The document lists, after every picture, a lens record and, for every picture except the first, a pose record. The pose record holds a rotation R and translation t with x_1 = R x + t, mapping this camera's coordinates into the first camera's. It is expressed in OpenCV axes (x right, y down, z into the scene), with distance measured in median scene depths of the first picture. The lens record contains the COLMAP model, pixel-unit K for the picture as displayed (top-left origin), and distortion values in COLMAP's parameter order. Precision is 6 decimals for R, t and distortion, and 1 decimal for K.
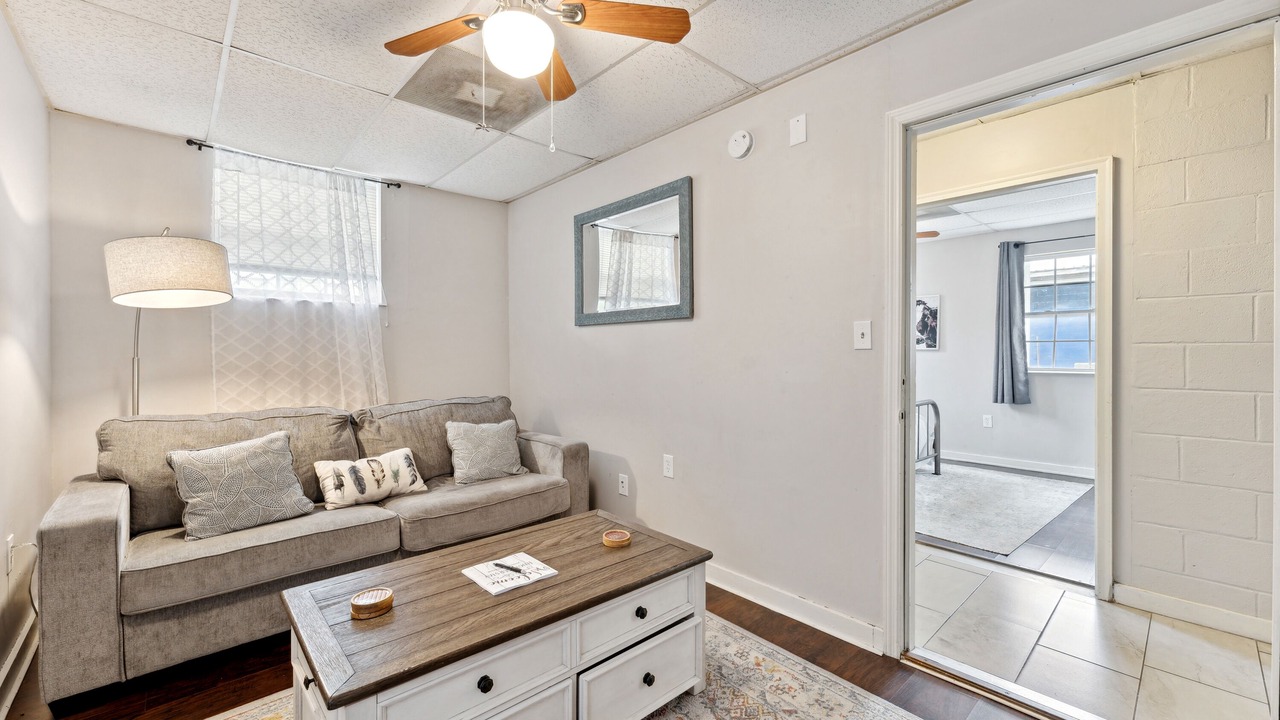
lens RADIAL K [[517.1, 0, 638.5], [0, 517.1, 352.3], [0, 0, 1]] dist [0.003241, -0.000115]
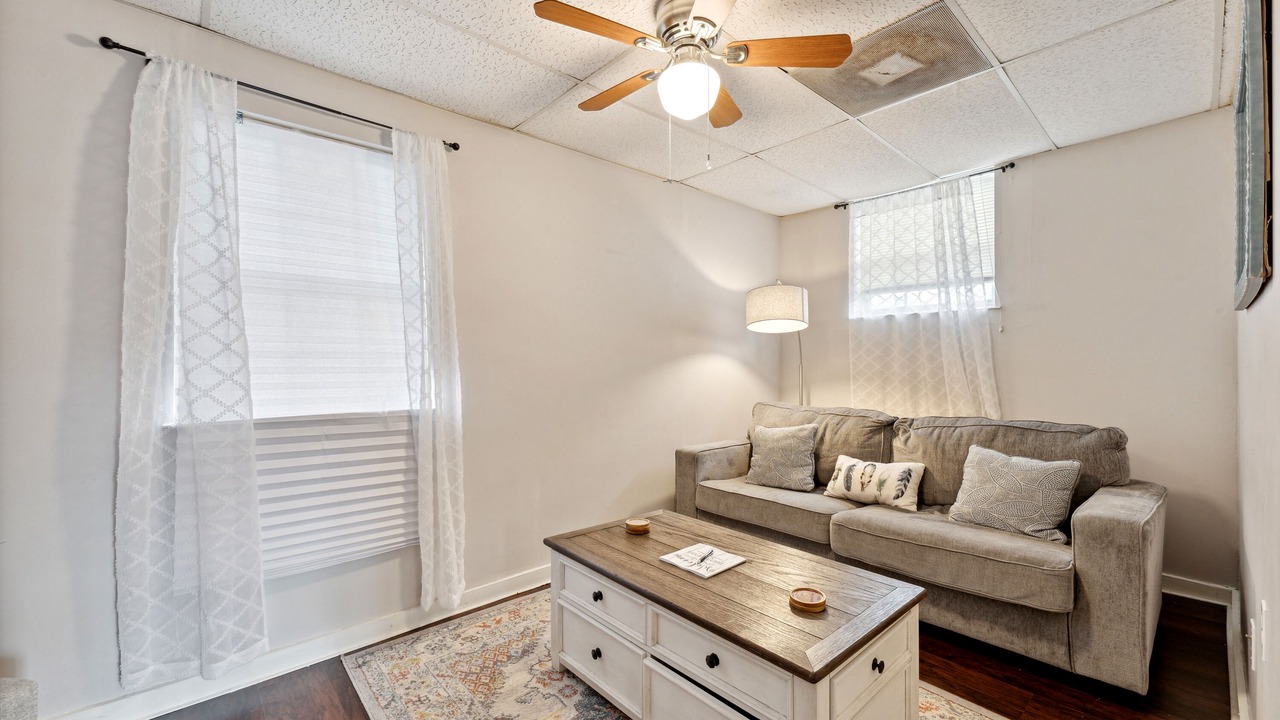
lens RADIAL K [[517.1, 0, 641.7], [0, 517.1, 363.5], [0, 0, 1]] dist [0.003241, -0.000115]
pose [[-0.003532, 0.004501, -0.999984, 0.484563], [0.001872, 0.999988, 0.004495, -0.001885], [0.999992, -0.001856, -0.003540, 0.487966]]
